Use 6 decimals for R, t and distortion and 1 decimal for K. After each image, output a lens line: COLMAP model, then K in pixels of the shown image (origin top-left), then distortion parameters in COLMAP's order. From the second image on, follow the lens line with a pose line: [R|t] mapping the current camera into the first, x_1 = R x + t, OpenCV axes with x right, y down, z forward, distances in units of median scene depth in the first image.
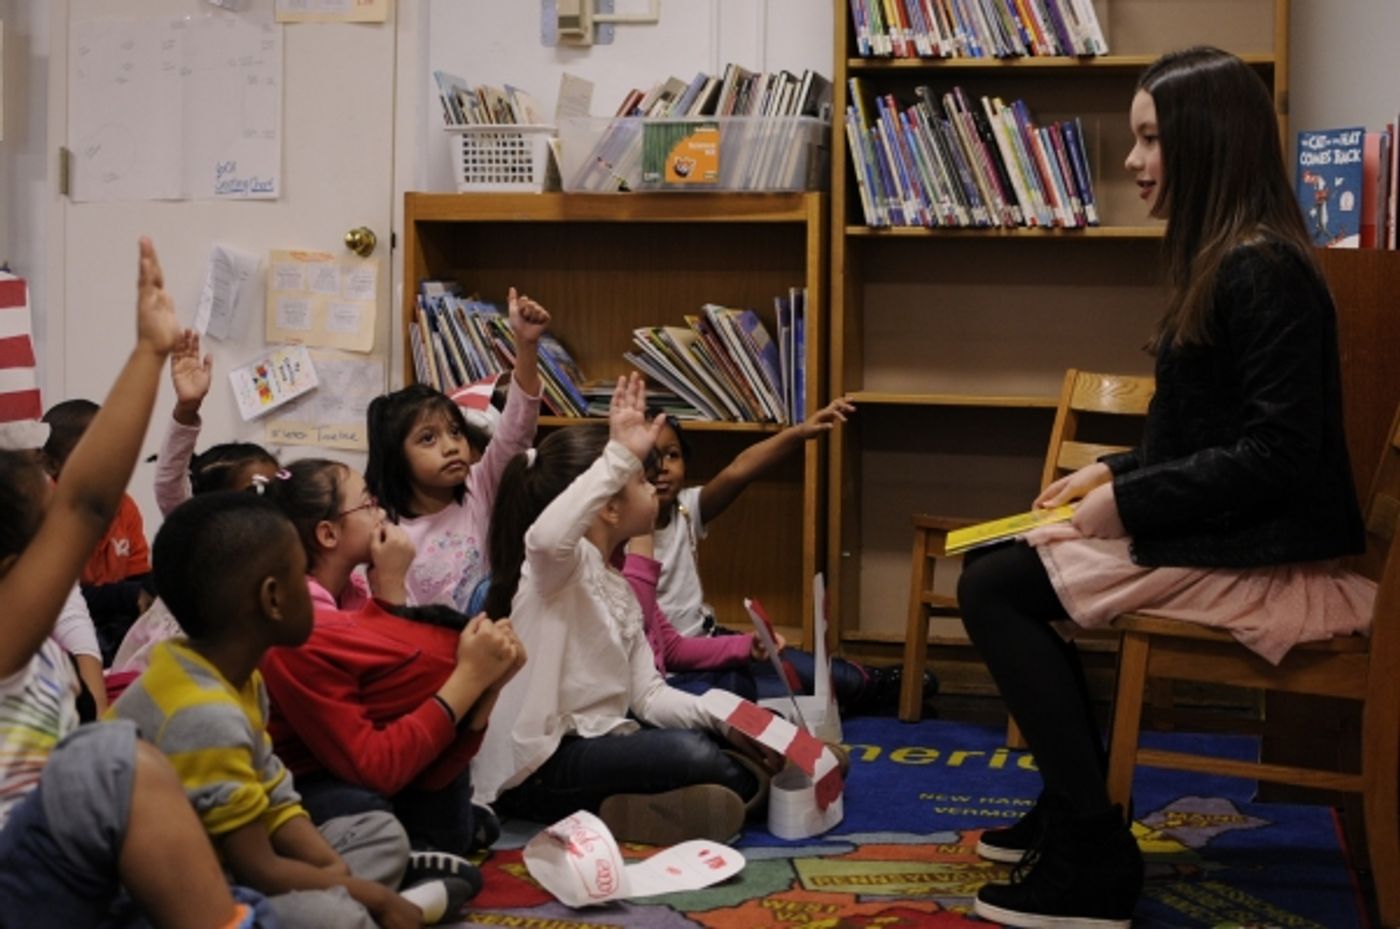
lens RADIAL K [[2135.2, 0, 700.0], [0, 2135.2, 464.5], [0, 0, 1]] dist [-0.175760, 0.137443]
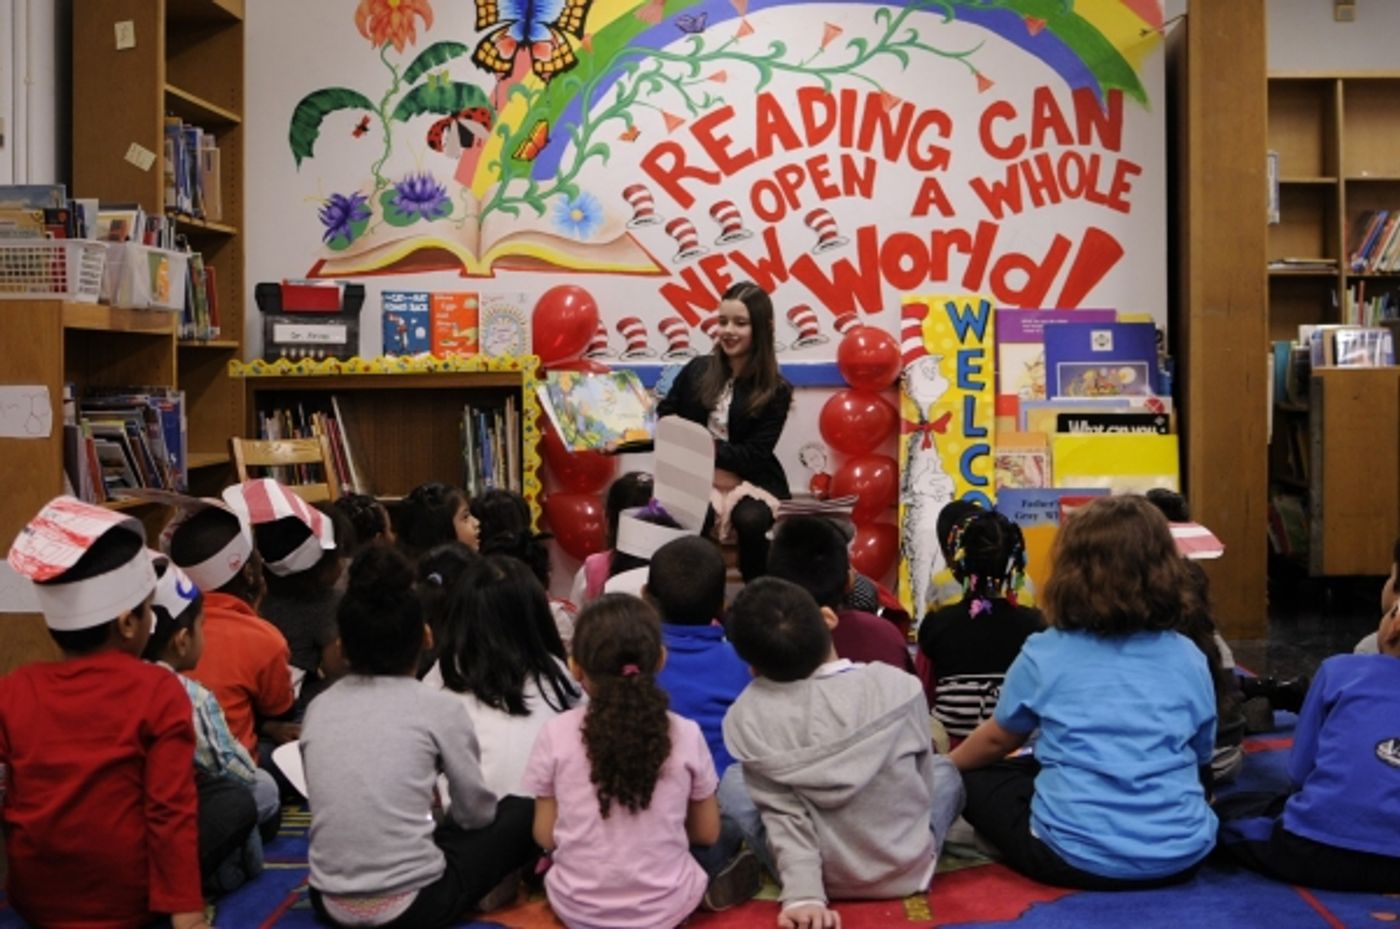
lens RADIAL K [[2135.2, 0, 700.0], [0, 2135.2, 464.5], [0, 0, 1]] dist [-0.175760, 0.137443]
pose [[-0.228403, -0.055038, 0.972010, -1.251271], [0.068661, 0.995004, 0.072474, -0.105261], [-0.971143, 0.083293, -0.223483, 0.969238]]
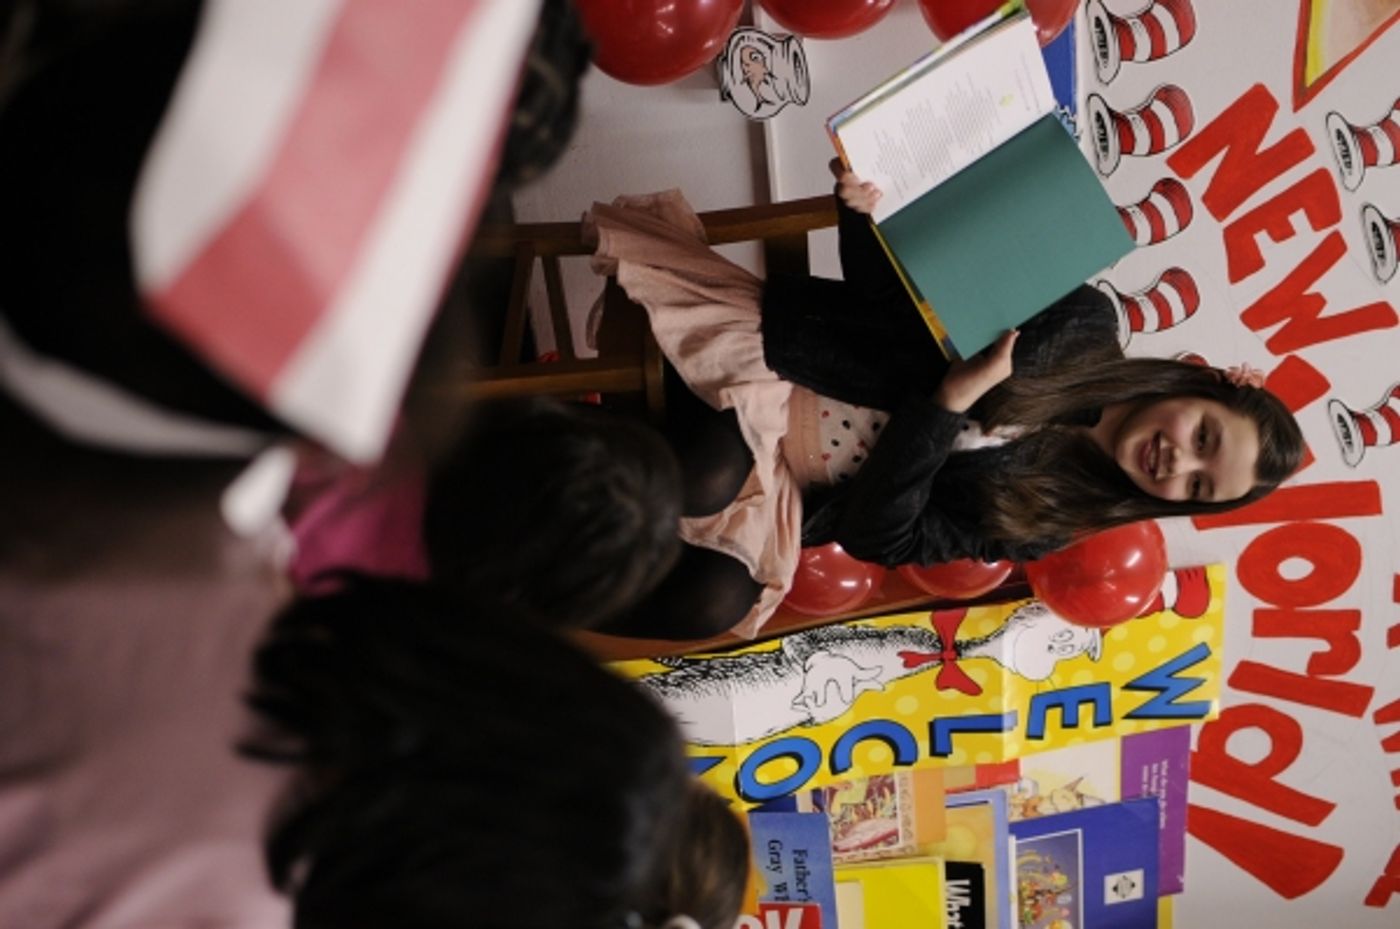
lens RADIAL K [[2135.2, 0, 700.0], [0, 2135.2, 464.5], [0, 0, 1]] dist [-0.175760, 0.137443]
pose [[0.093185, -0.750725, 0.654010, -0.233039], [-0.976498, 0.059303, 0.207207, -0.081188], [-0.194340, -0.657948, -0.727555, 1.052133]]
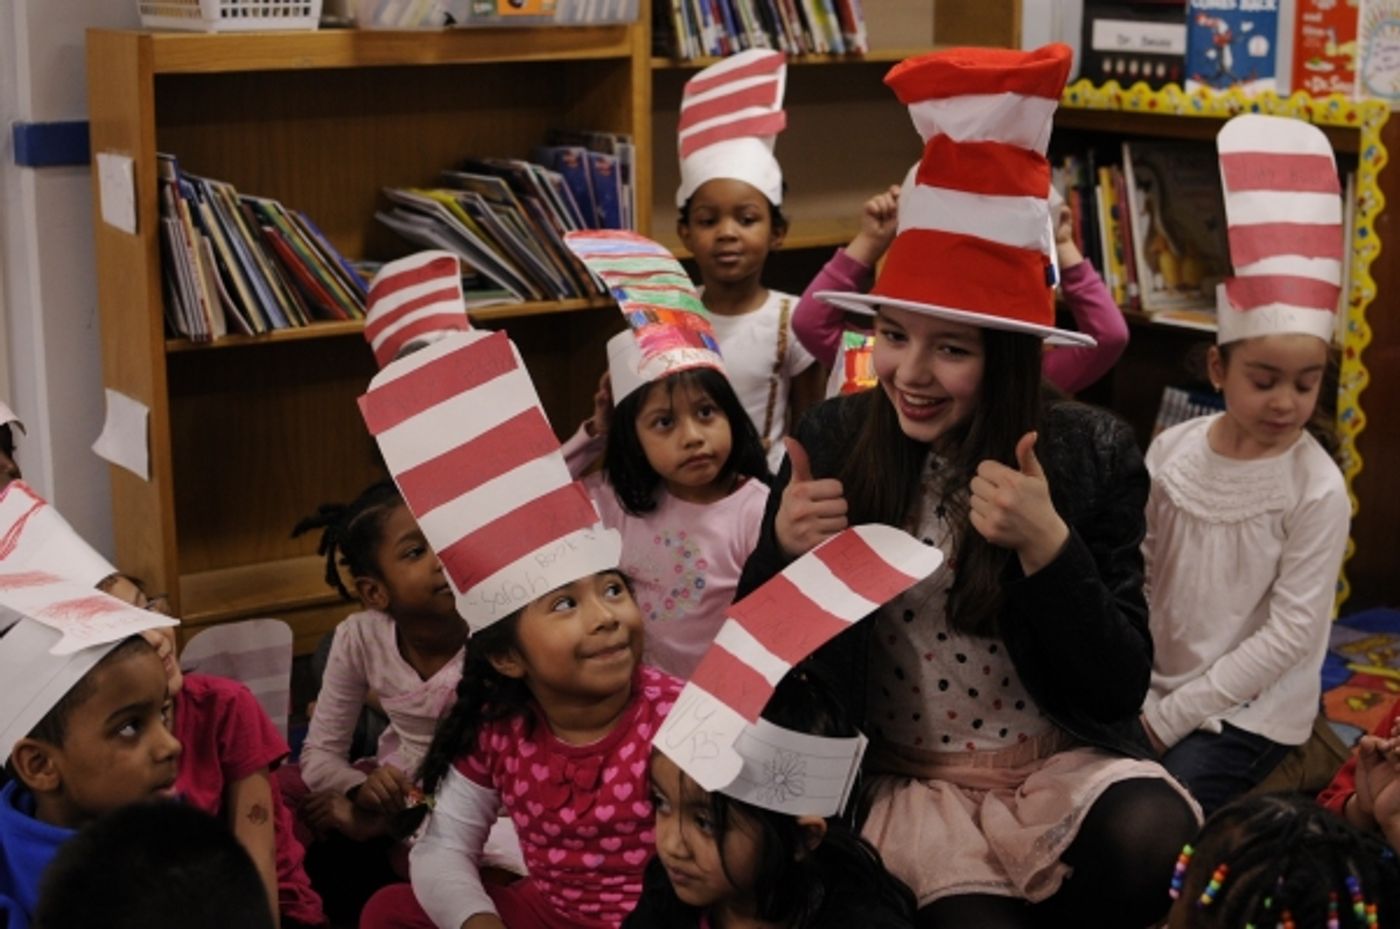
lens RADIAL K [[2135.2, 0, 700.0], [0, 2135.2, 464.5], [0, 0, 1]] dist [-0.175760, 0.137443]
pose [[0.649338, -0.188312, 0.736816, -0.572134], [0.060937, 0.978626, 0.196410, -0.117846], [-0.758054, -0.082637, 0.646935, 0.416370]]
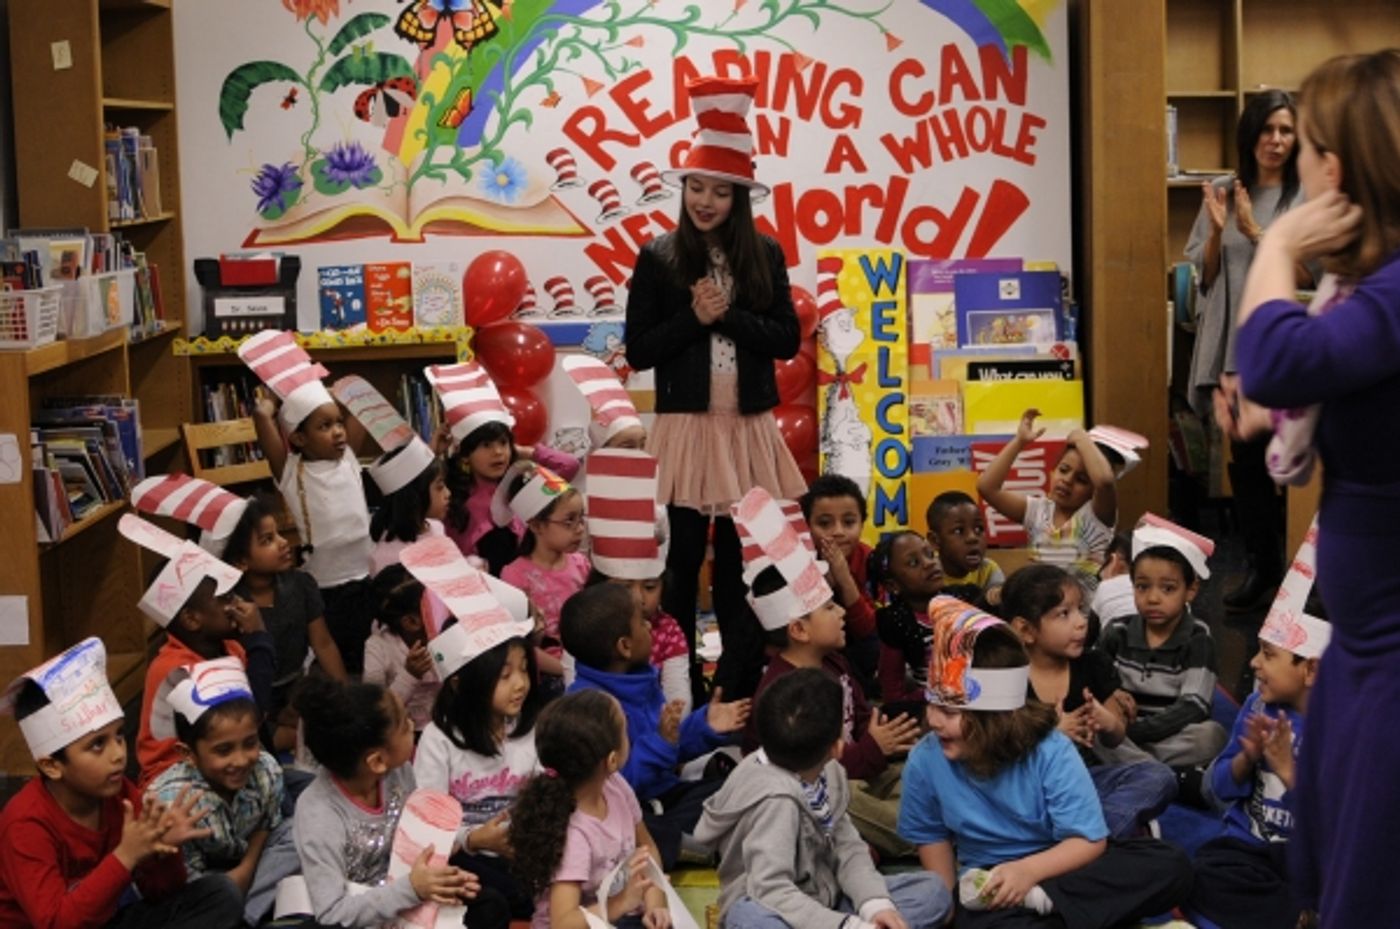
lens RADIAL K [[2135.2, 0, 700.0], [0, 2135.2, 464.5], [0, 0, 1]] dist [-0.175760, 0.137443]
pose [[-0.268359, -0.145540, 0.952261, -1.308826], [0.091419, 0.980212, 0.175576, -0.237586], [-0.958971, 0.134173, -0.249744, 0.980386]]
